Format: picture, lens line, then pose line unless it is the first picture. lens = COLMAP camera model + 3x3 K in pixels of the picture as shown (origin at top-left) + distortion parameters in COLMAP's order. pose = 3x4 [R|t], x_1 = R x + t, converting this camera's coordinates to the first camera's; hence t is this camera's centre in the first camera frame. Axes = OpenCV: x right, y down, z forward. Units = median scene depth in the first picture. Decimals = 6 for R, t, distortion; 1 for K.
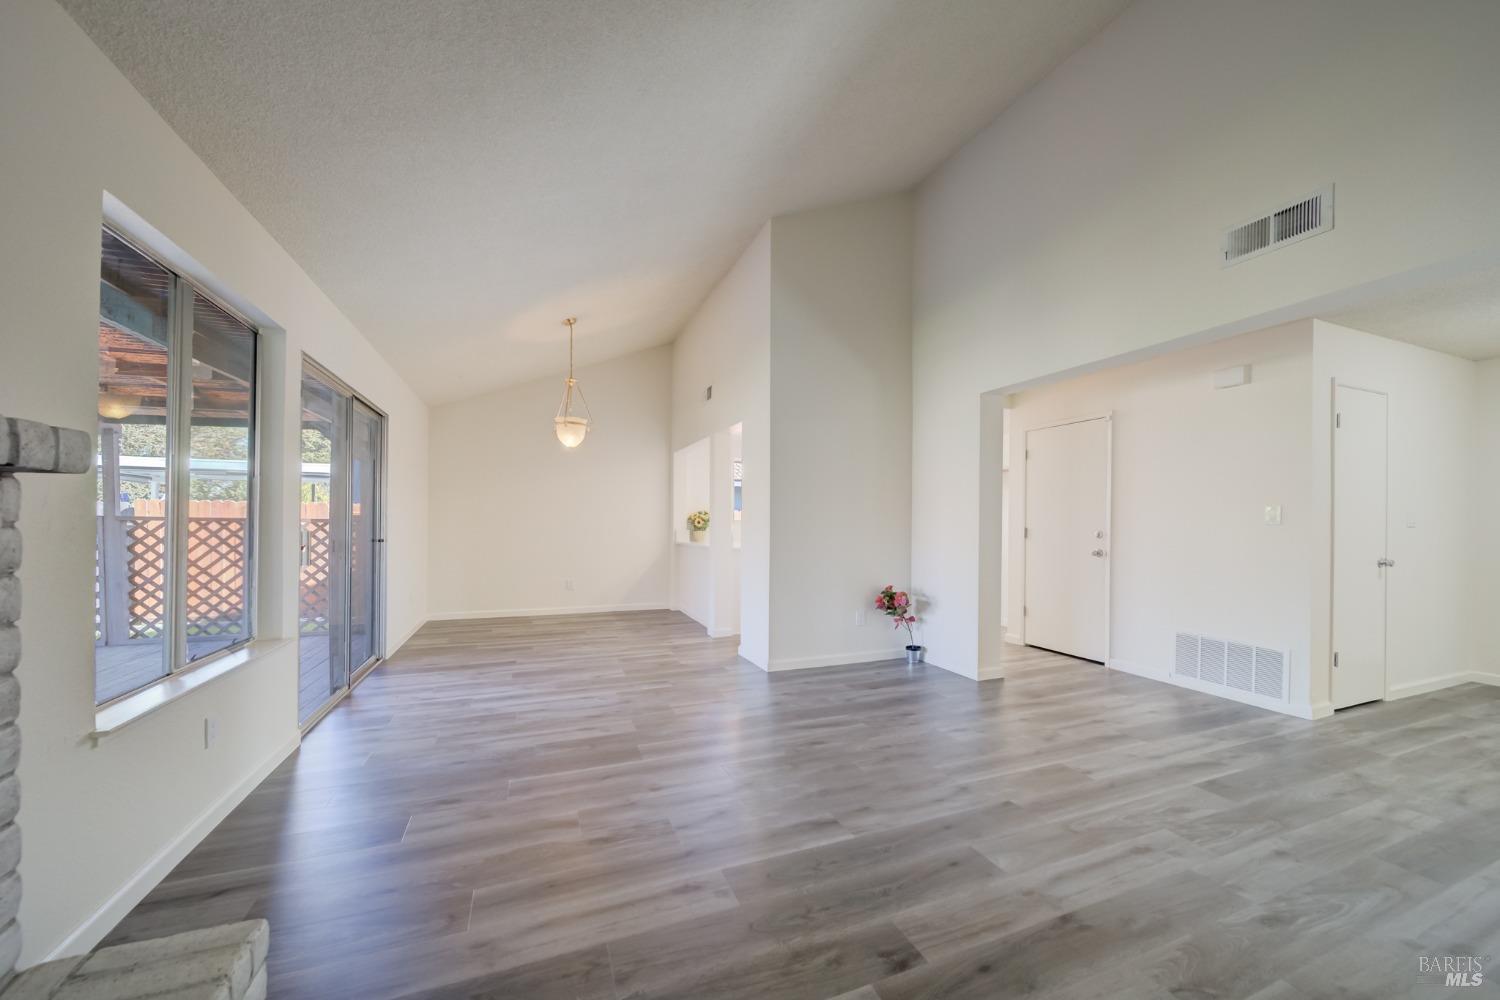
lens RADIAL K [[539.6, 0, 736.5], [0, 539.6, 496.5], [0, 0, 1]] dist [0.002436, -0.001878]
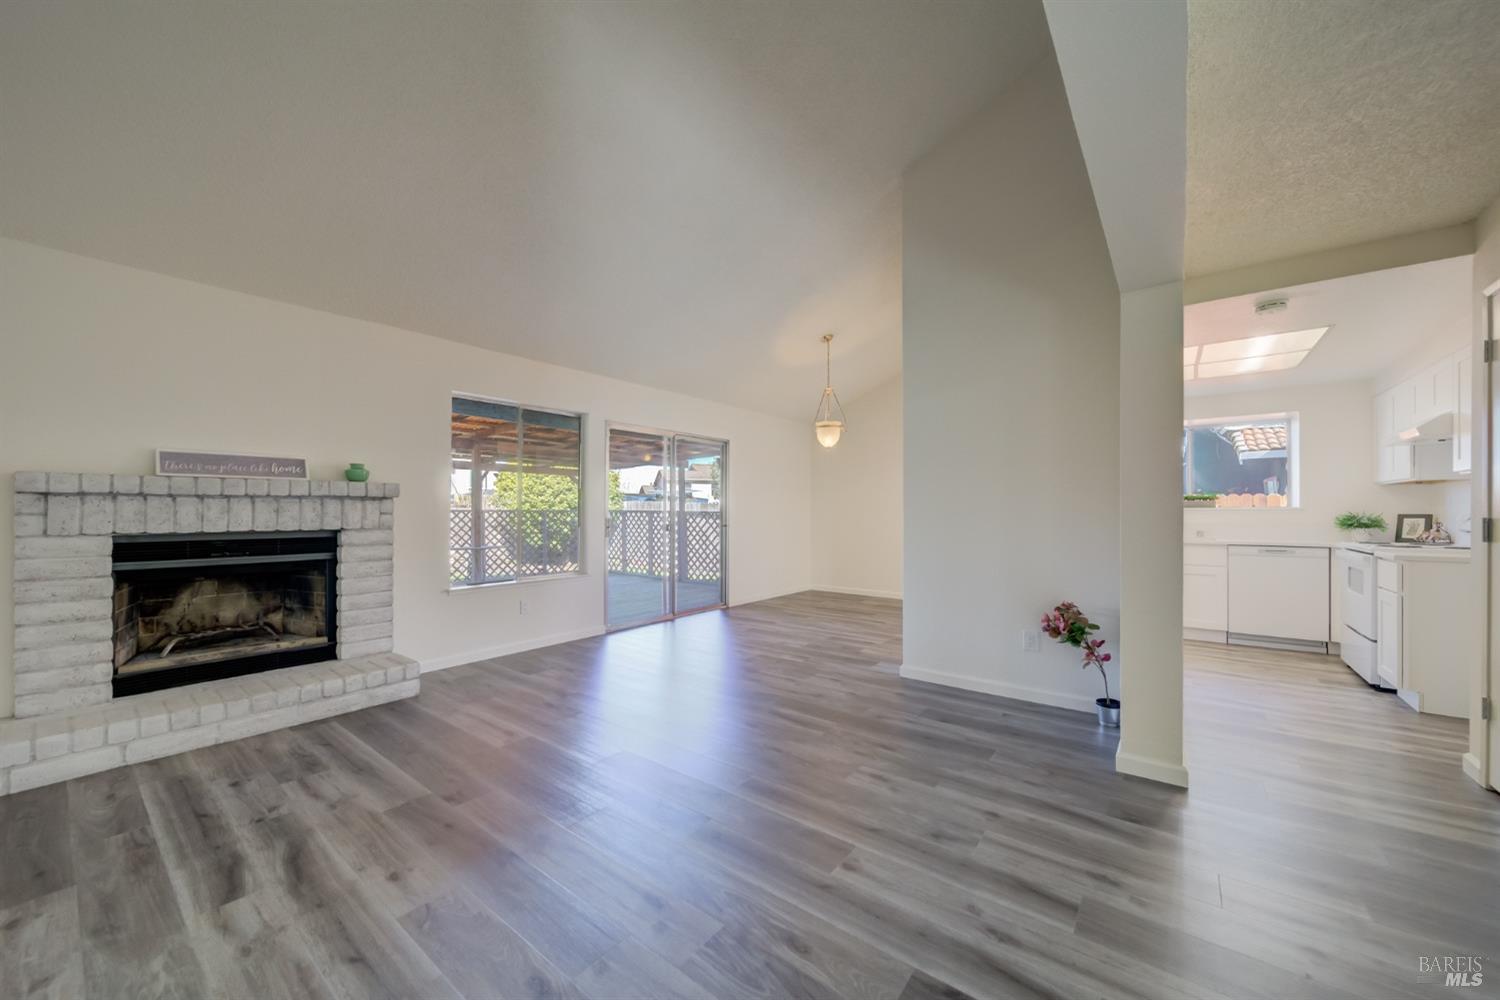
lens RADIAL K [[539.6, 0, 761.0], [0, 539.6, 500.9], [0, 0, 1]] dist [0.002436, -0.001878]
pose [[0.531551, -0.022092, -0.846738, 0.781080], [0.046160, 0.998930, 0.002915, 0.013730], [0.845768, -0.040635, 0.532002, 0.352280]]
